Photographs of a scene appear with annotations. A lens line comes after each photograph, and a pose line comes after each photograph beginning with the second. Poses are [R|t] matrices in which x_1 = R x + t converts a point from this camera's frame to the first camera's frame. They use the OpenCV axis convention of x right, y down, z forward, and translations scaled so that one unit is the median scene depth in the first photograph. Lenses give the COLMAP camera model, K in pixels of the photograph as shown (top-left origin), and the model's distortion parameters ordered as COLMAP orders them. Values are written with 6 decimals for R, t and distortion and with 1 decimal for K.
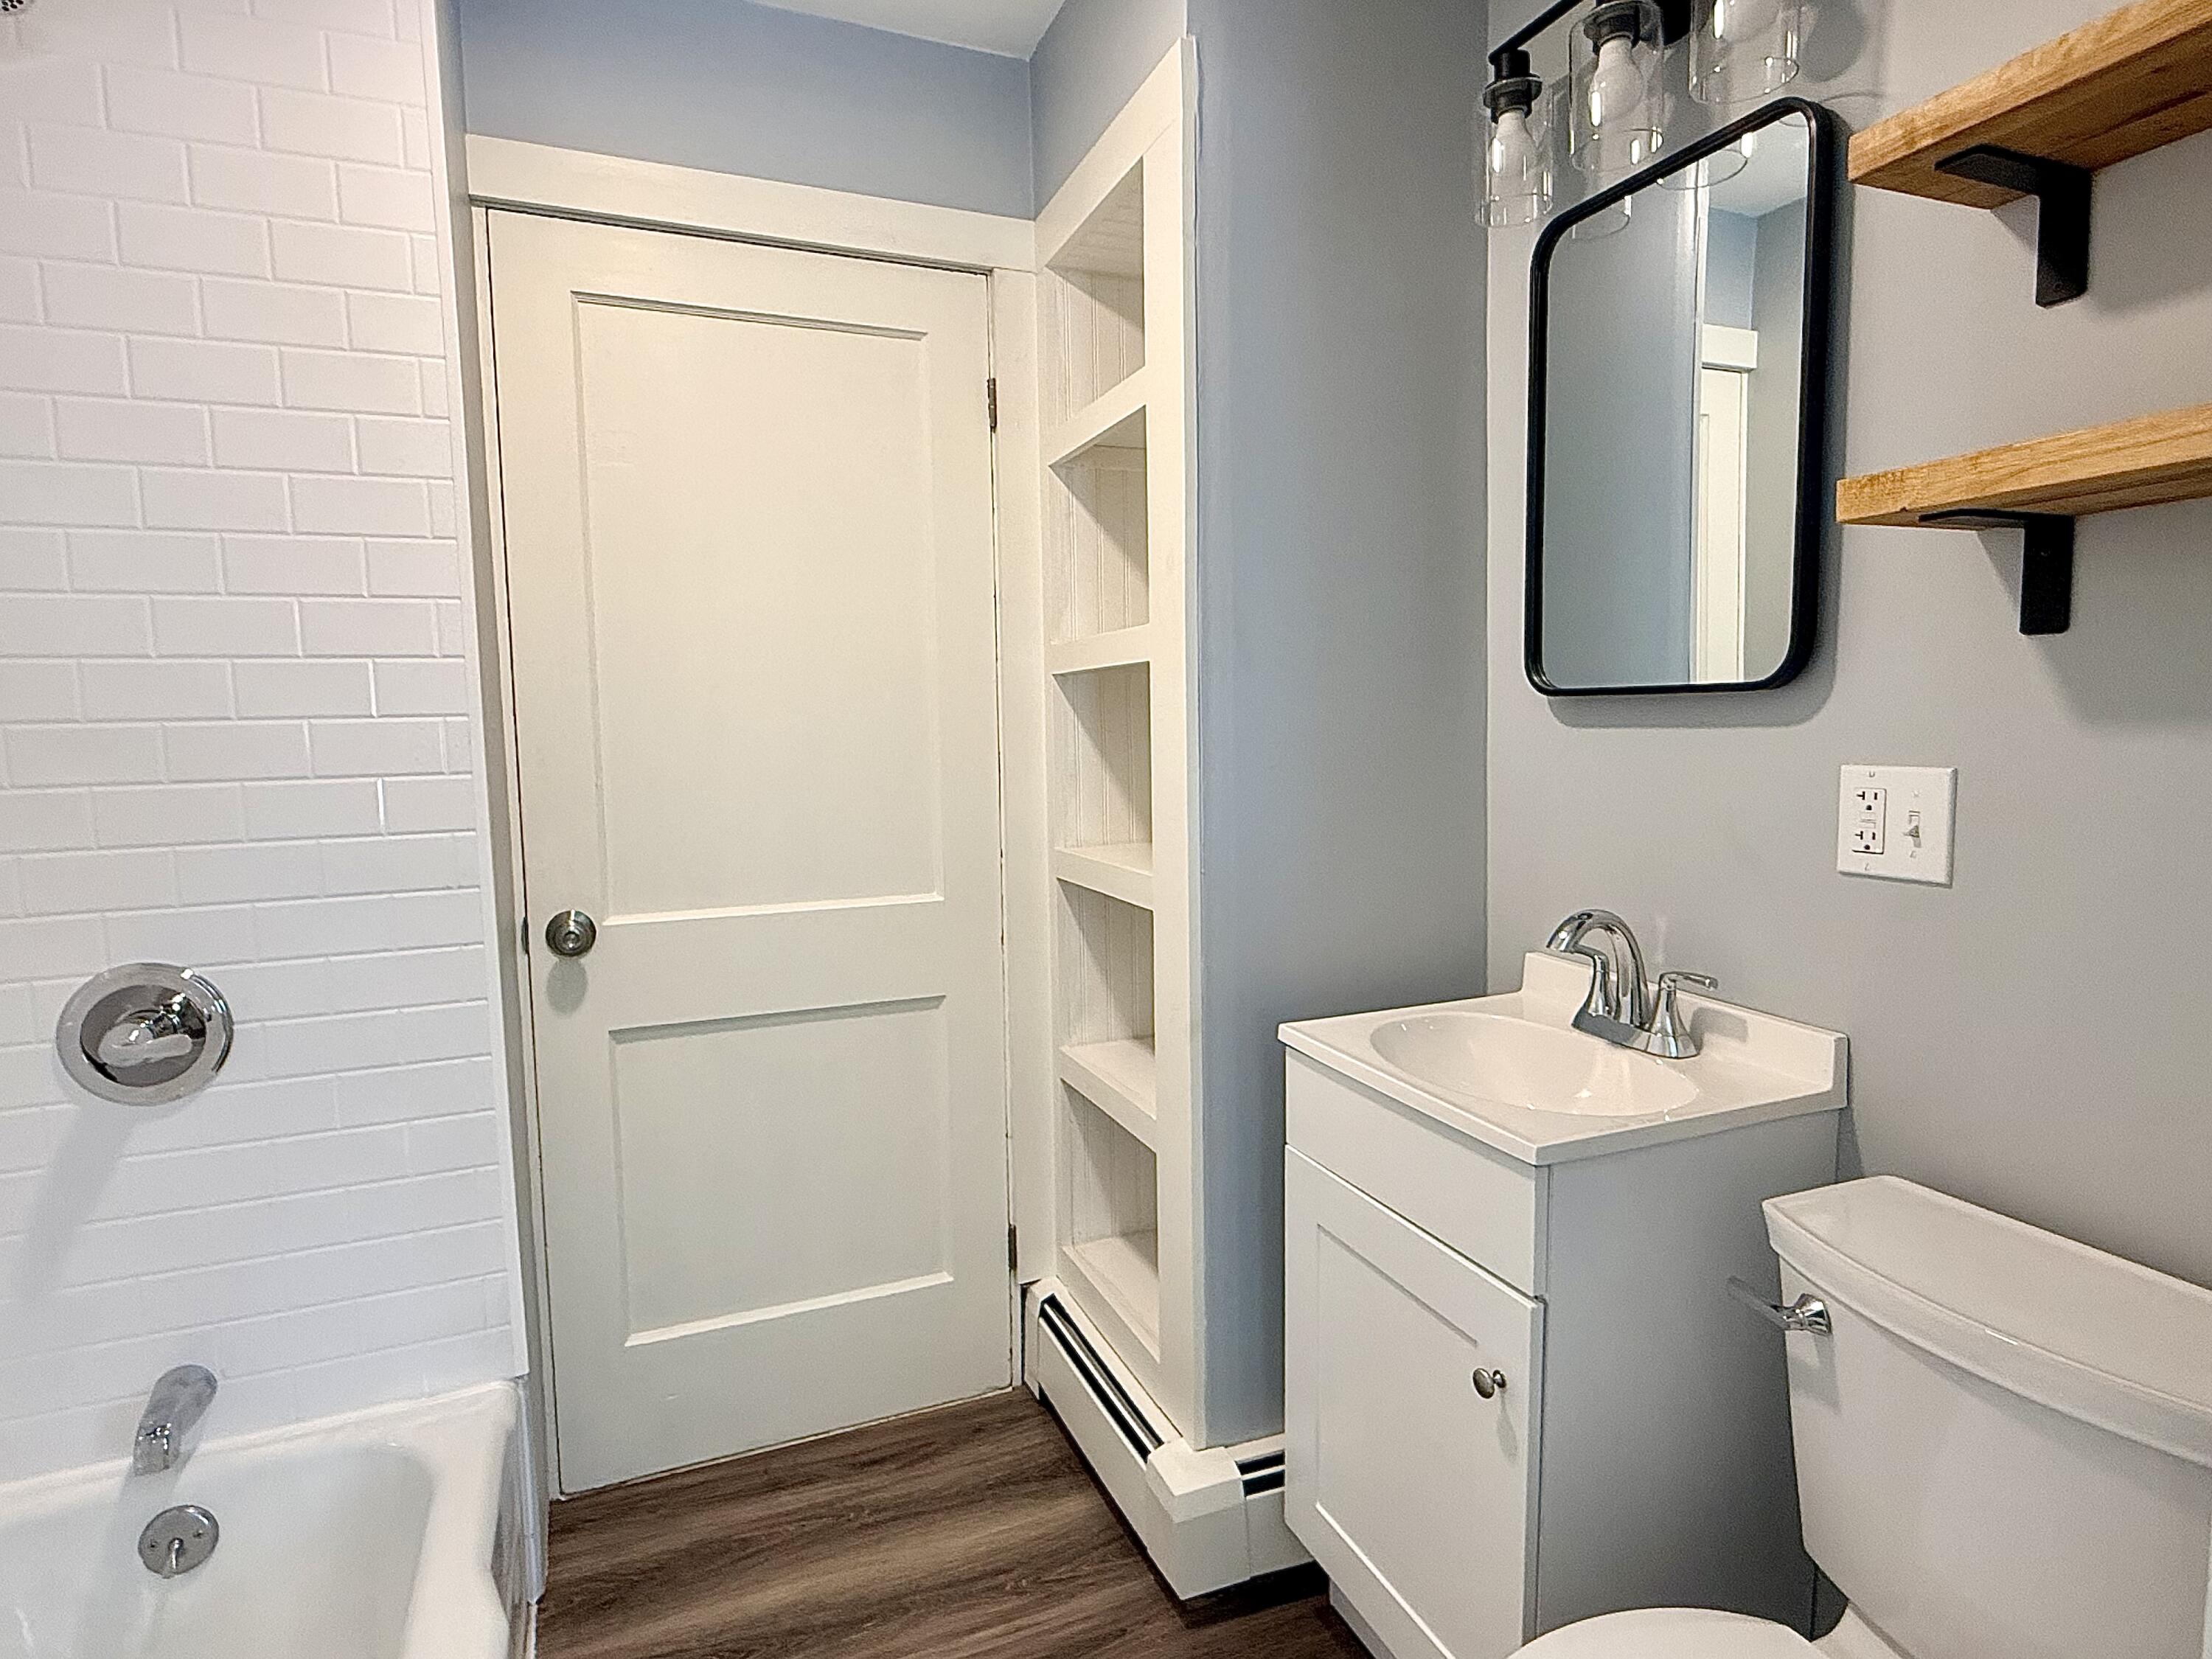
lens RADIAL K [[1225.1, 0, 1094.7], [0, 1225.1, 830.3], [0, 0, 1]] dist [0.002849, -0.002549]
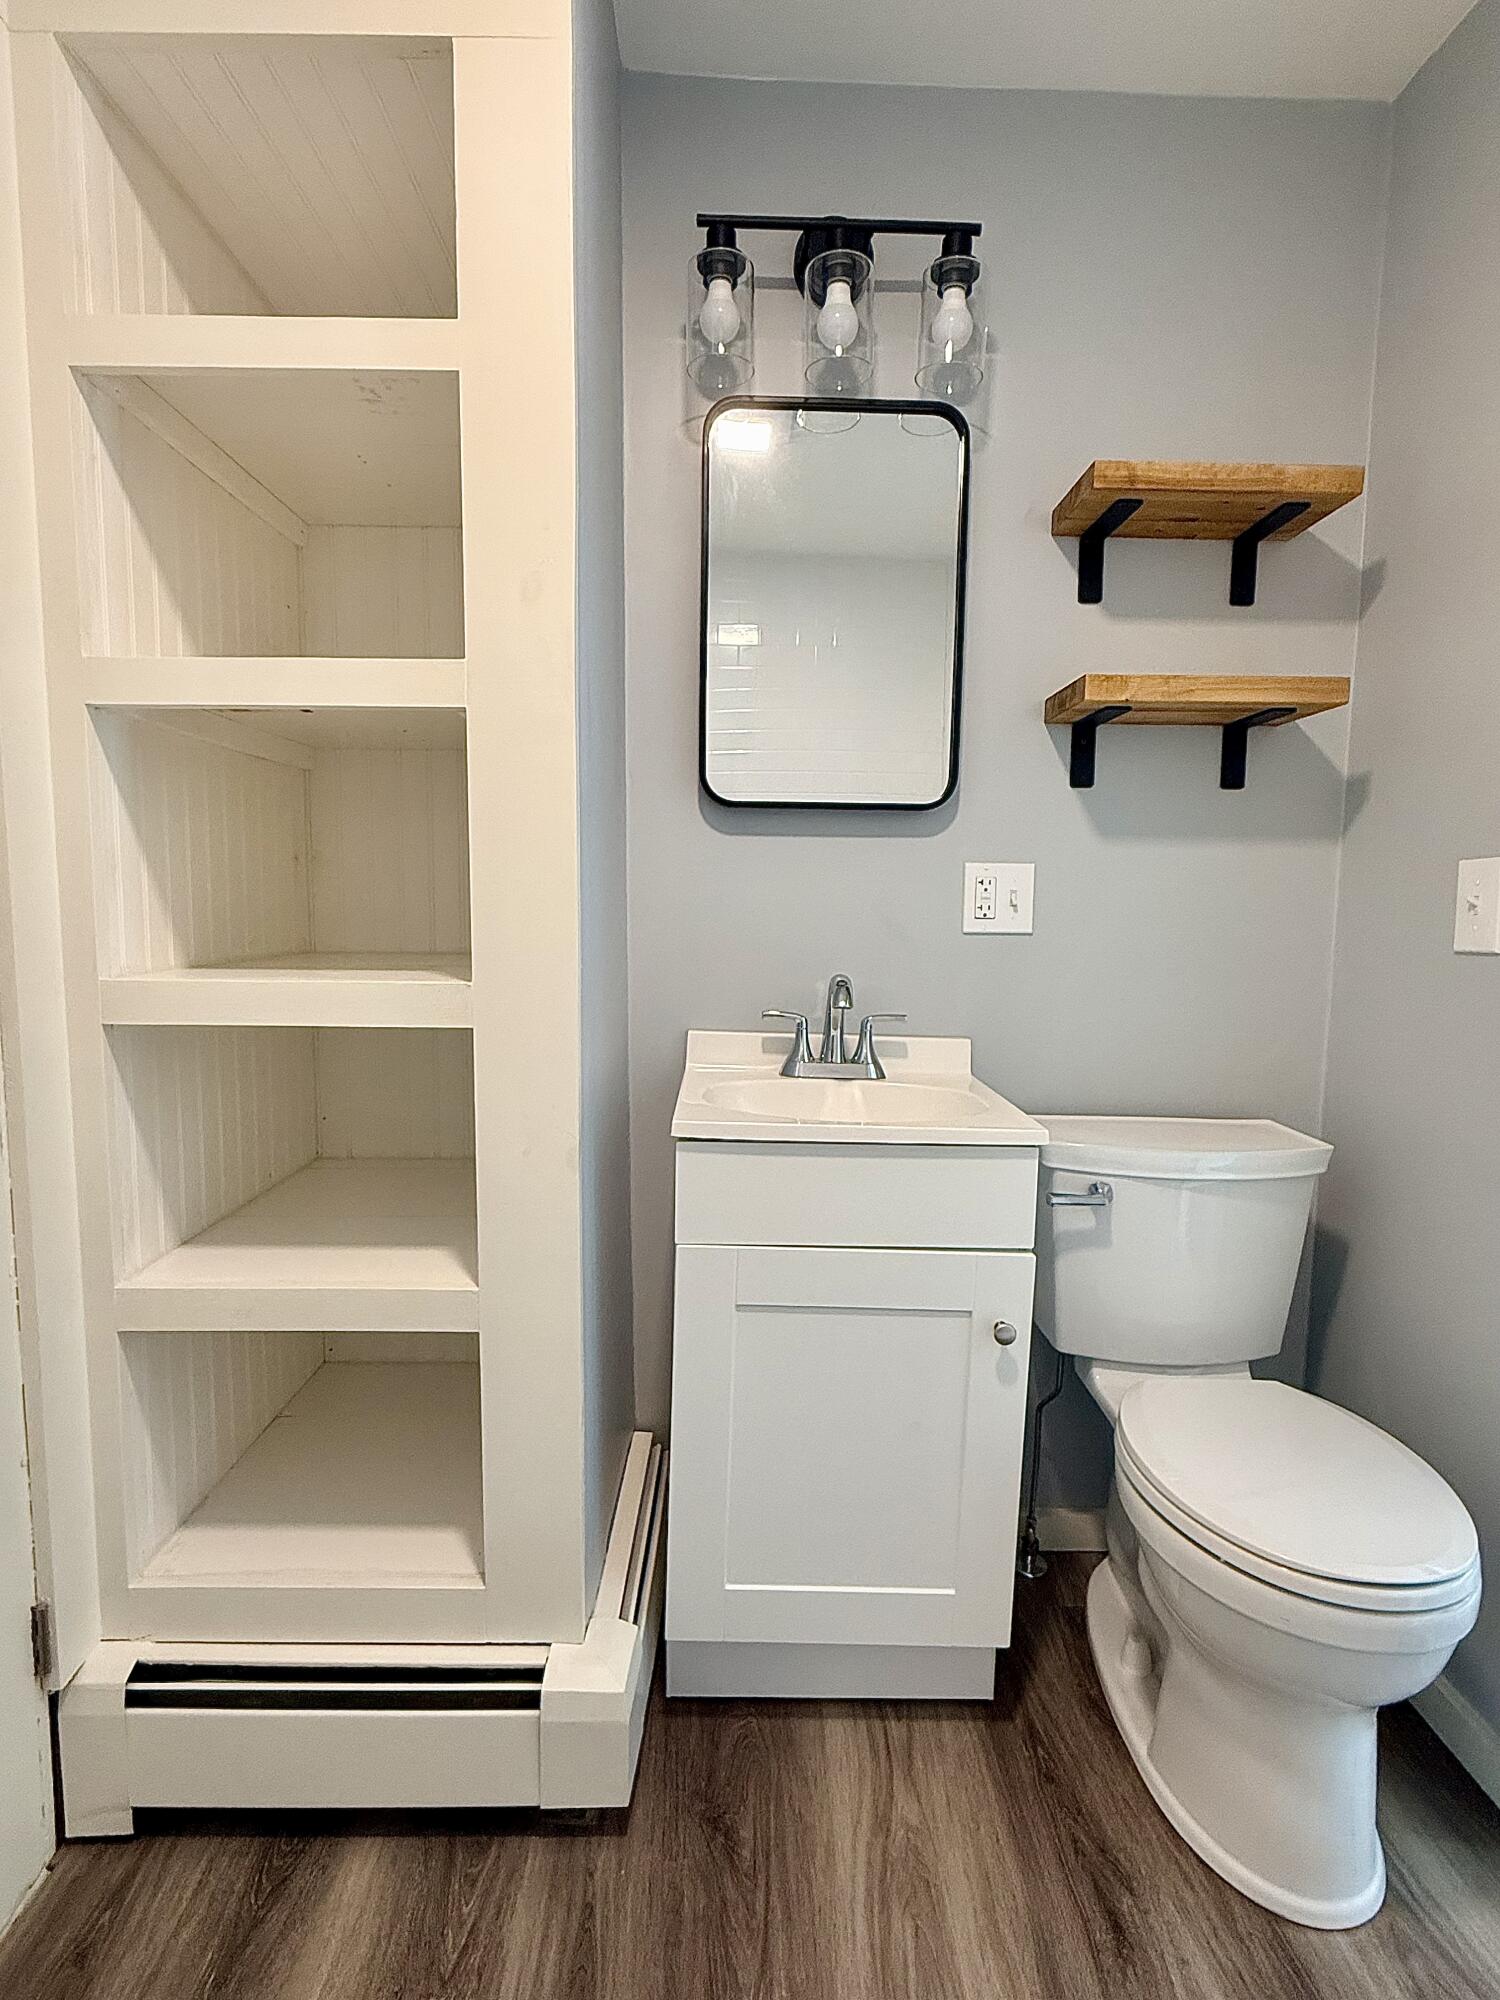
lens RADIAL K [[1012.0, 0, 749.1], [0, 1012.0, 1000.8], [0, 0, 1]] dist [-0.000206, -0.001195]
pose [[0.331482, -0.064516, 0.941253, -0.699635], [0.064440, 0.996878, 0.045635, 0.044682], [-0.941258, 0.045527, 0.334604, 0.854277]]
